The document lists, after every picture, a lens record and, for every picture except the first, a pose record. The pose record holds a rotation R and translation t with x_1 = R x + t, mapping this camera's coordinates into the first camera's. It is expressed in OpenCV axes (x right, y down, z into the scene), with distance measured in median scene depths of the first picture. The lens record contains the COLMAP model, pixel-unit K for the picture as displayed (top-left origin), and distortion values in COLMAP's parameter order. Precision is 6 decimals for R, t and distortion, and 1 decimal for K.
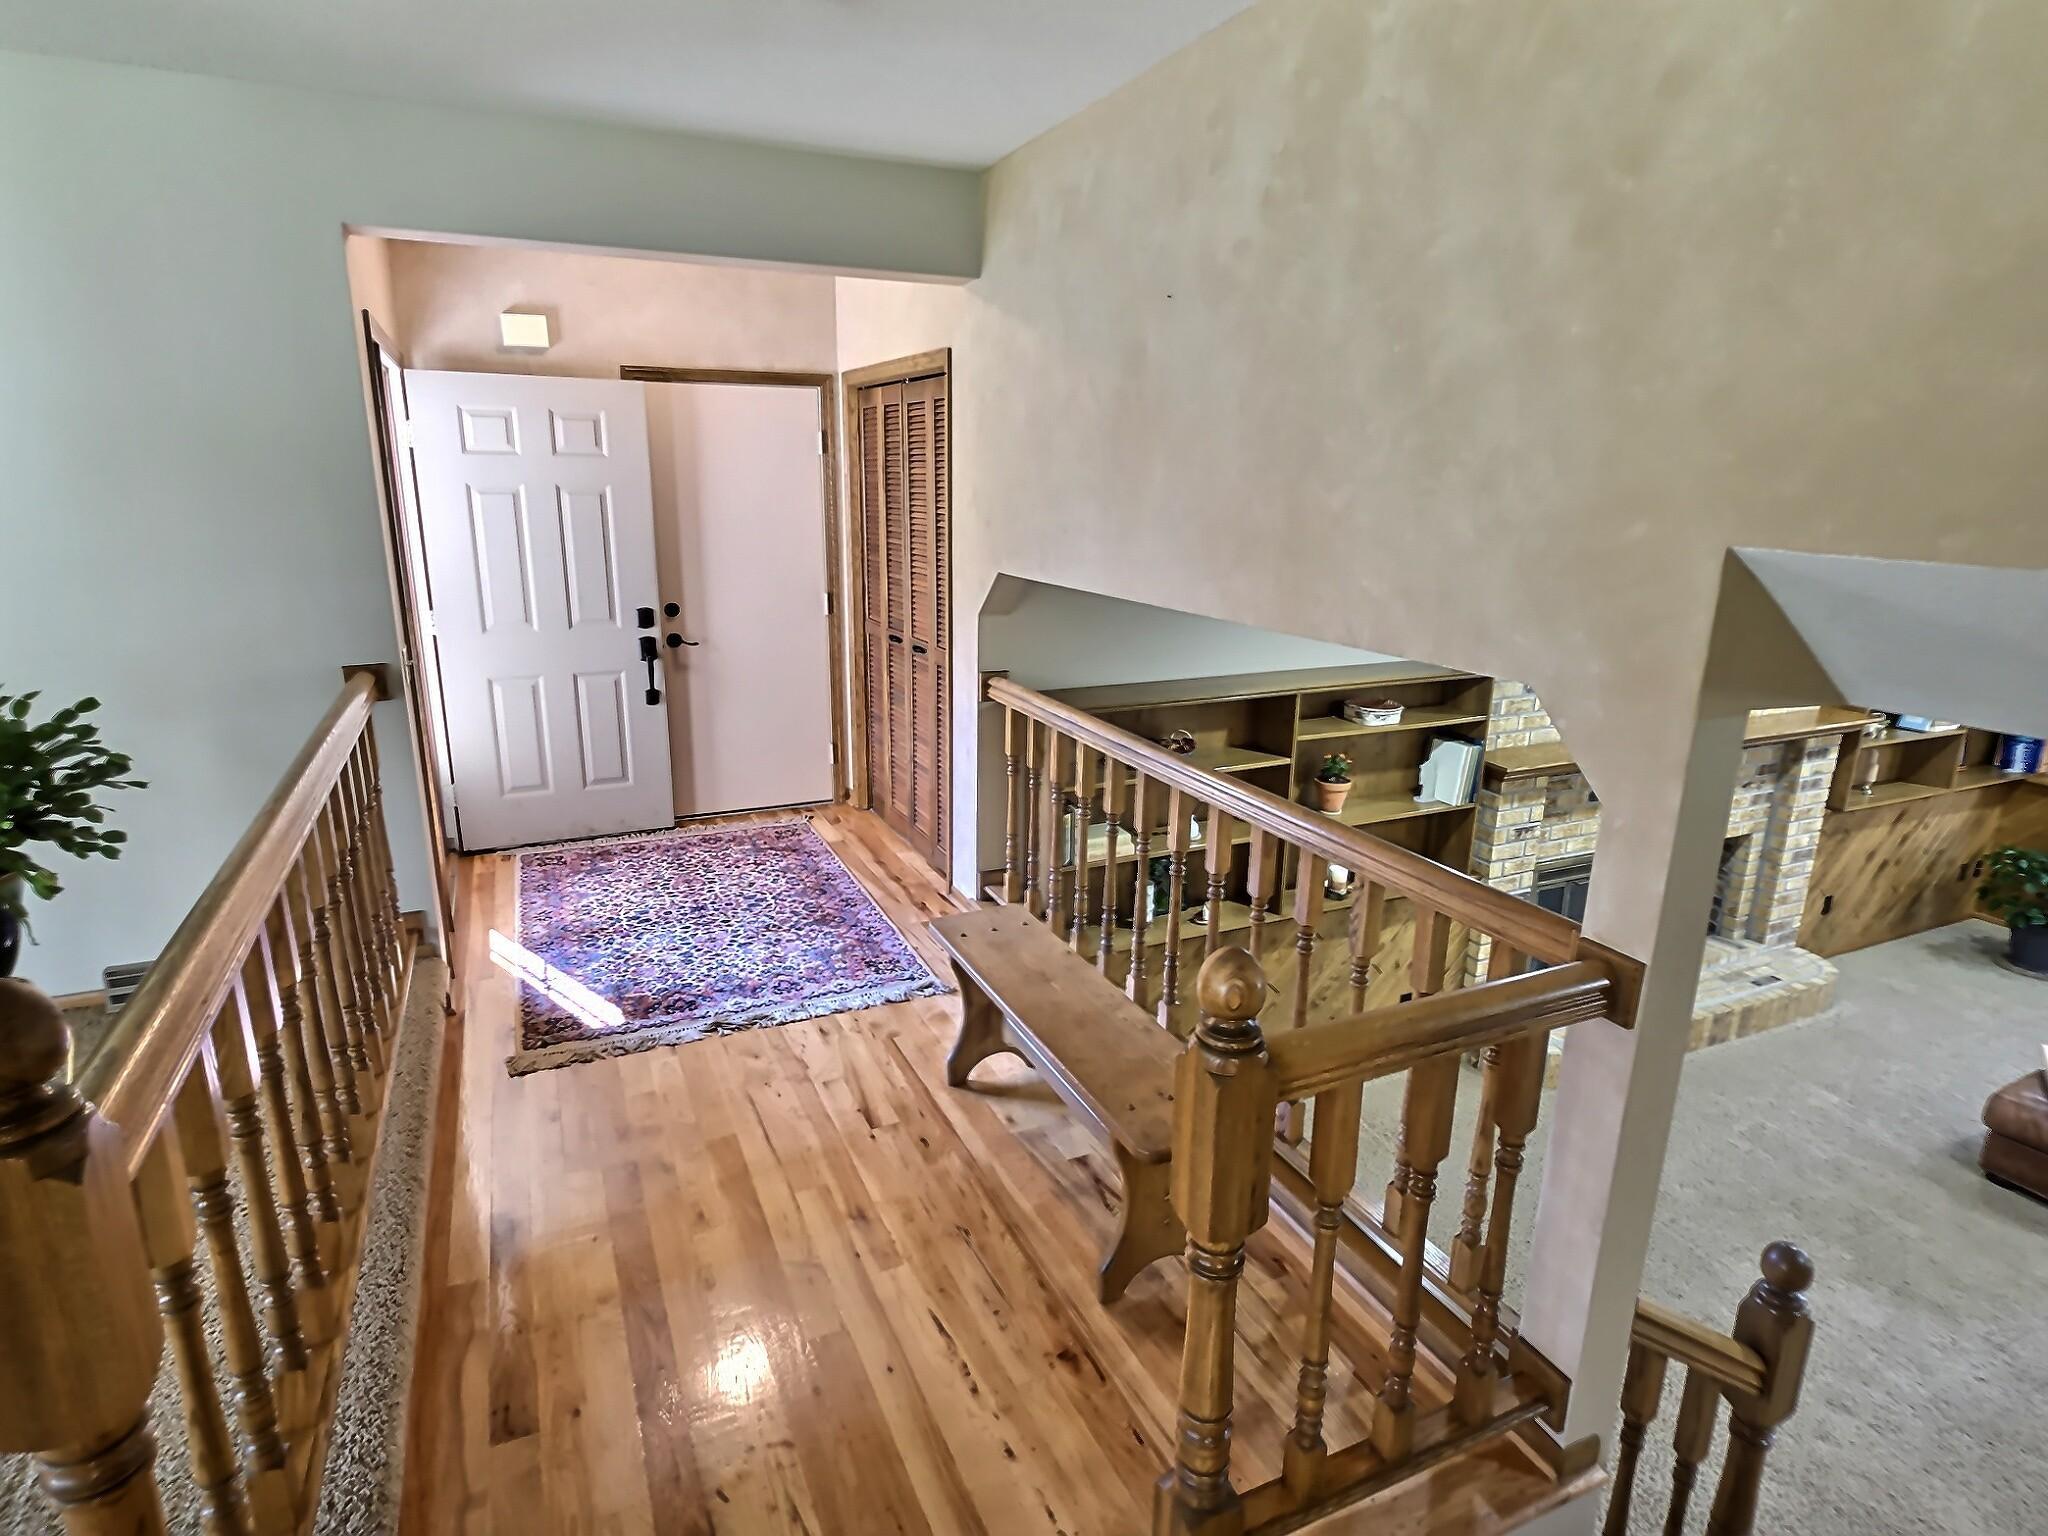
lens RADIAL K [[1087.2, 0, 1005.7], [0, 1087.2, 769.5], [0, 0, 1]] dist [0.010340, -0.002542]
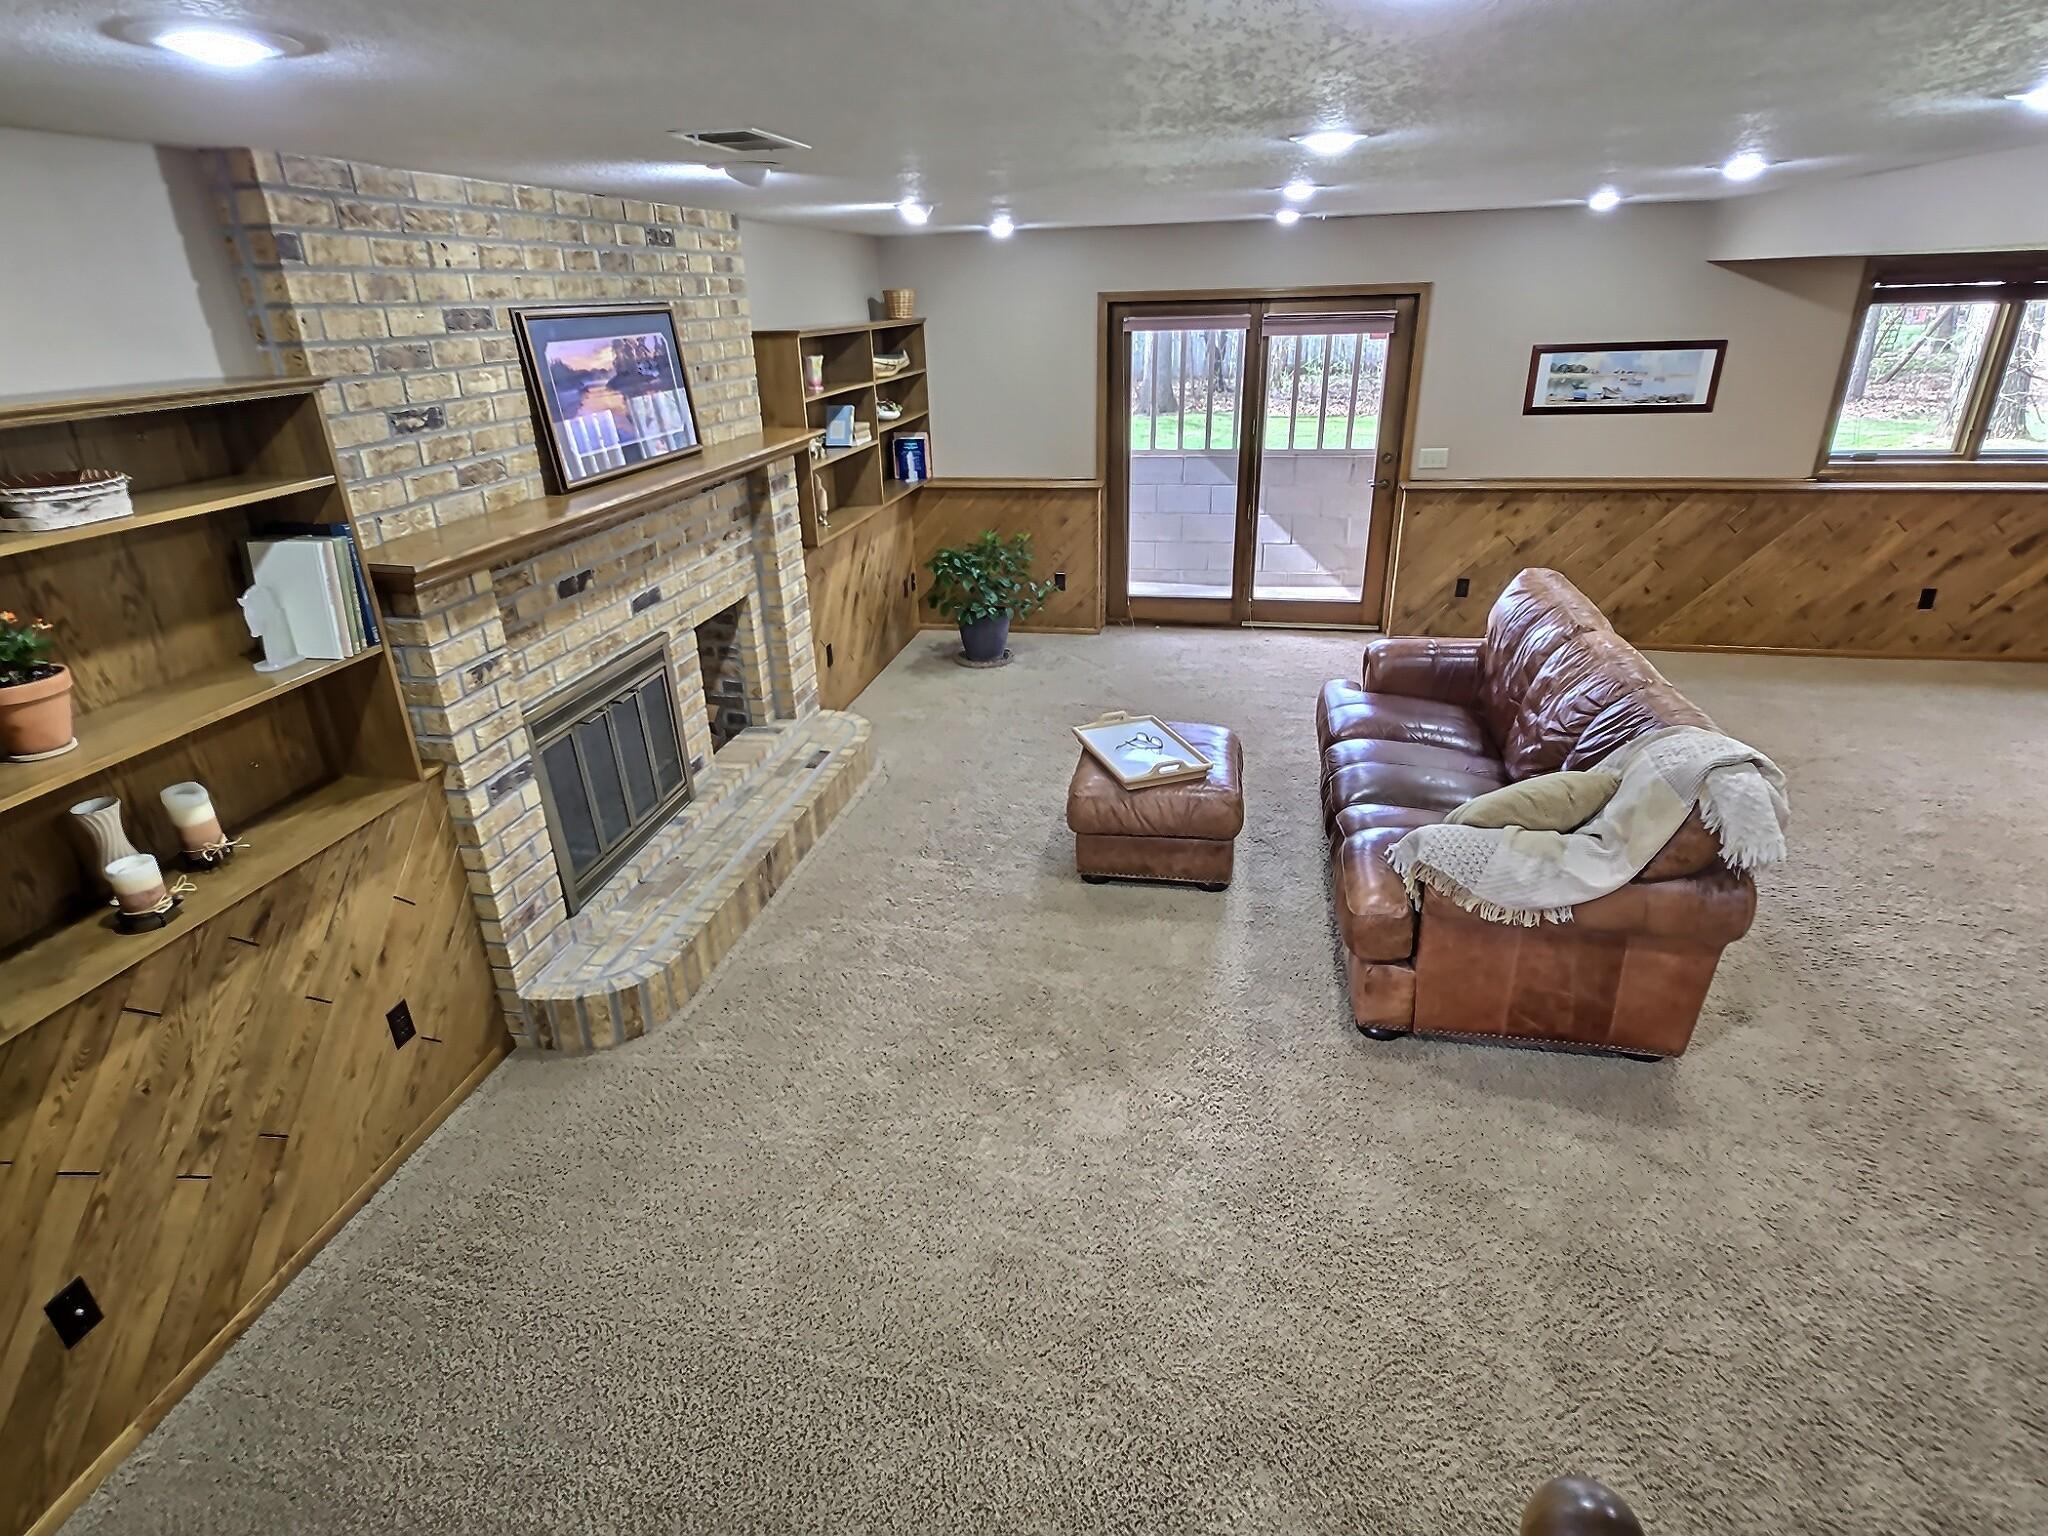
lens RADIAL K [[1087.2, 0, 1012.5], [0, 1087.2, 769.7], [0, 0, 1]] dist [0.010340, -0.002542]
pose [[0.584860, -0.352777, 0.730402, 0.161436], [0.249487, 0.935055, 0.251849, 0.025516], [-0.771813, 0.034929, 0.634890, 0.341401]]
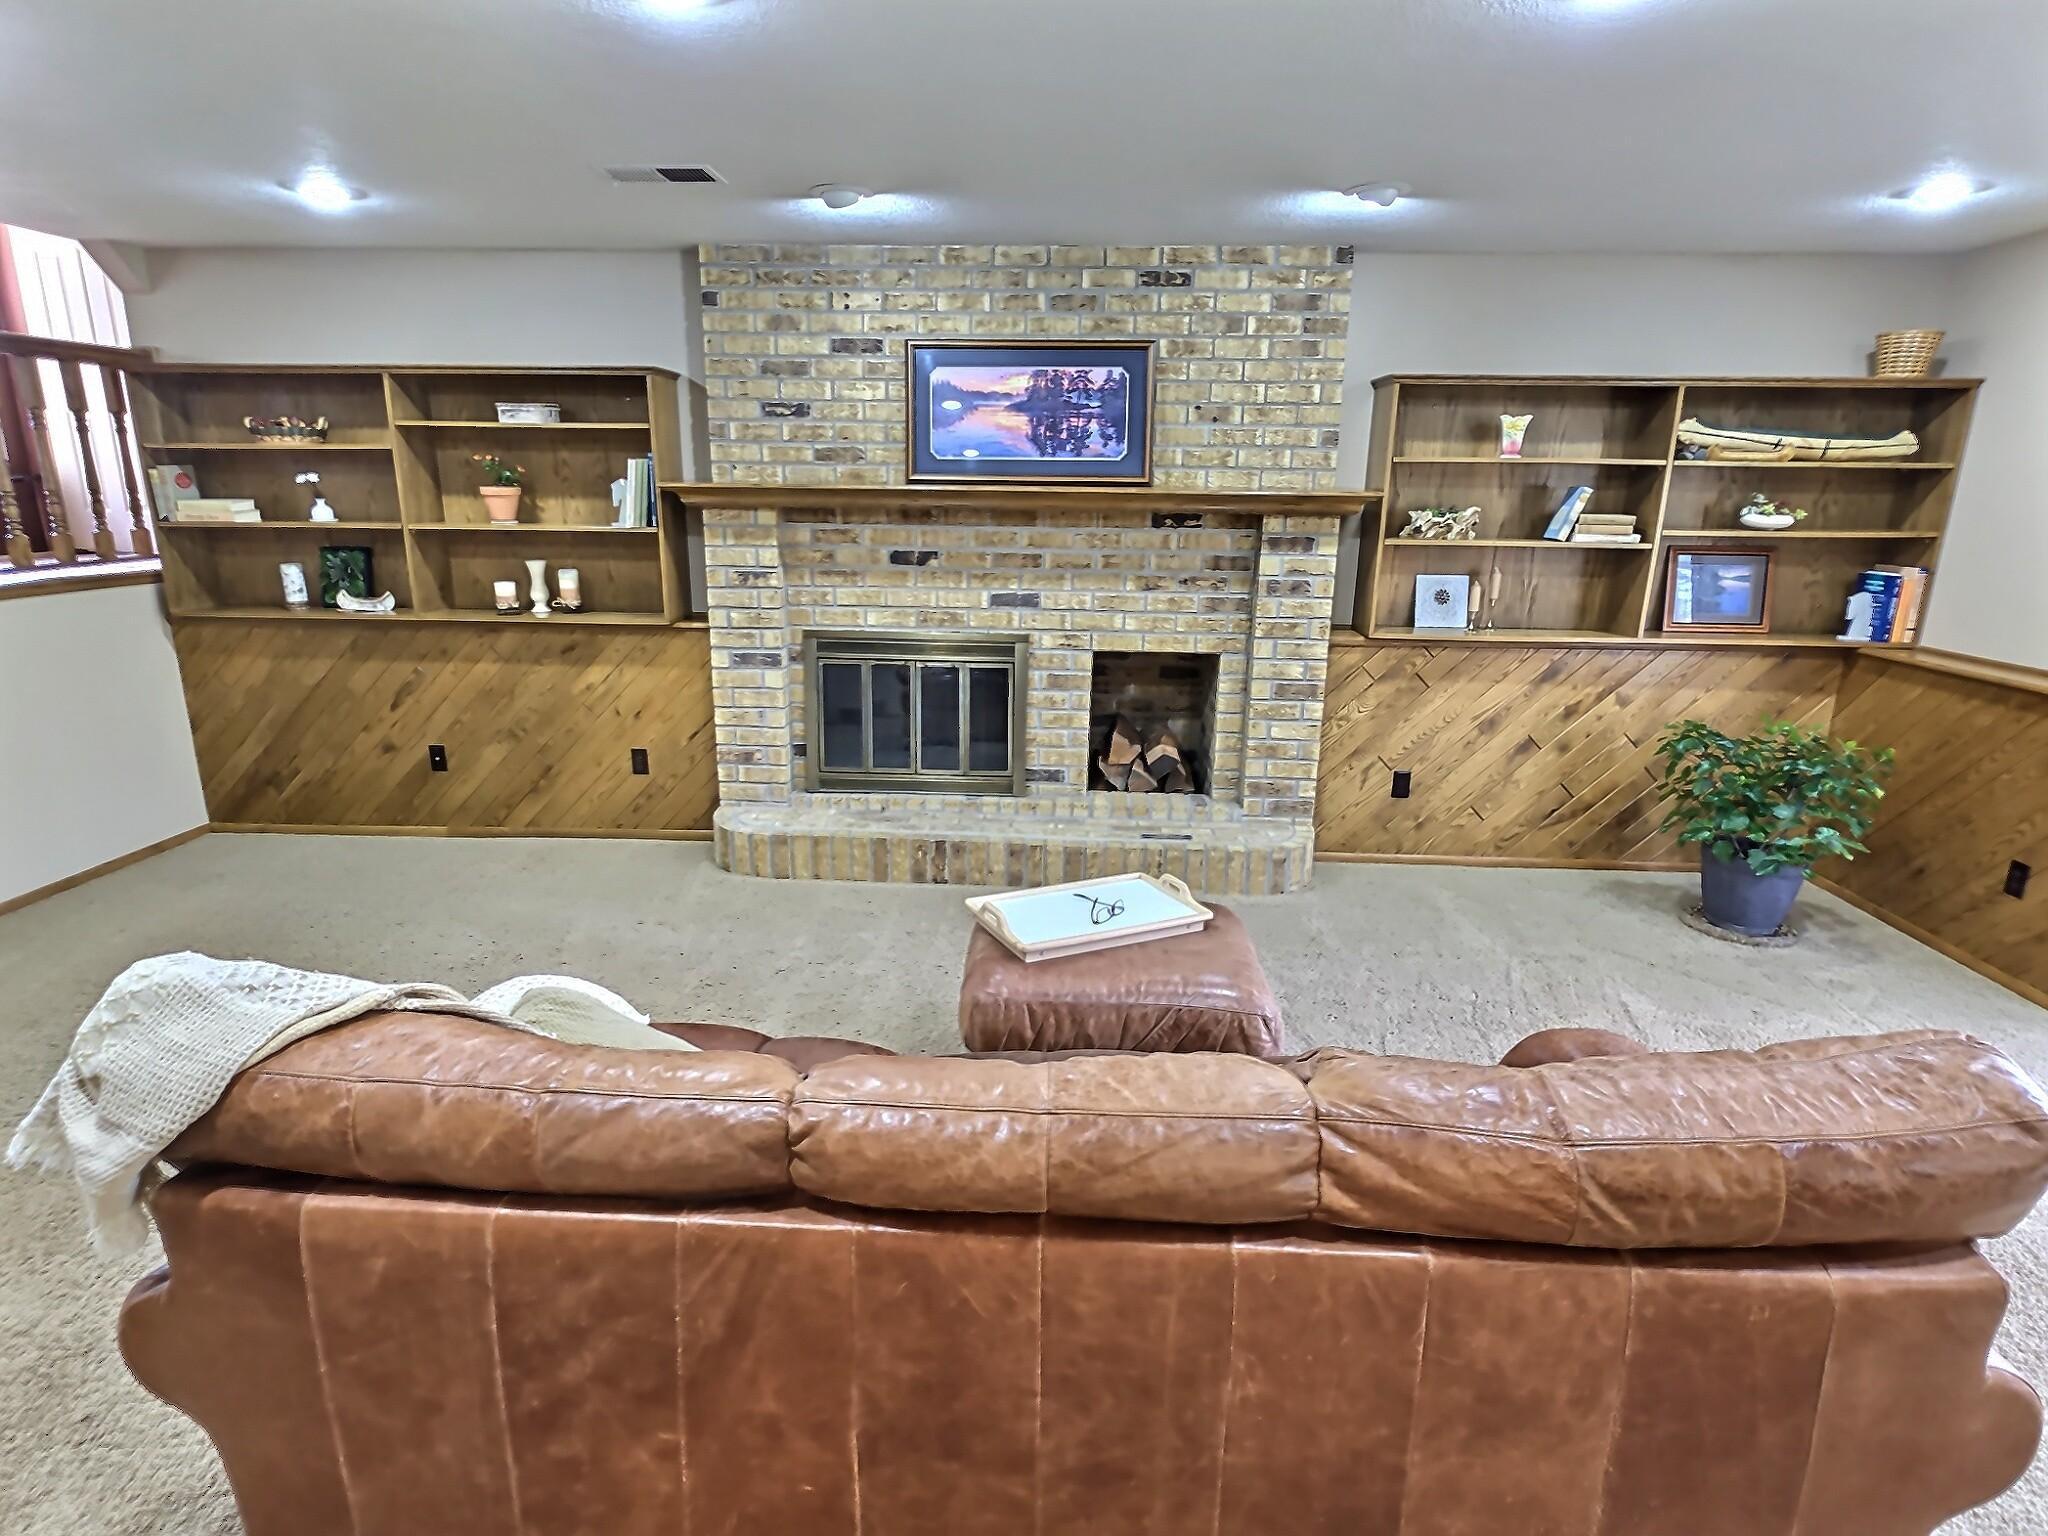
lens RADIAL K [[1087.2, 0, 1022.7], [0, 1087.2, 772.2], [0, 0, 1]] dist [0.010340, -0.002542]
pose [[0.888086, 0.118137, -0.444238, 0.925522], [-0.123583, 0.992192, 0.016797, 0.147053], [0.442754, 0.039983, 0.895751, 0.277041]]
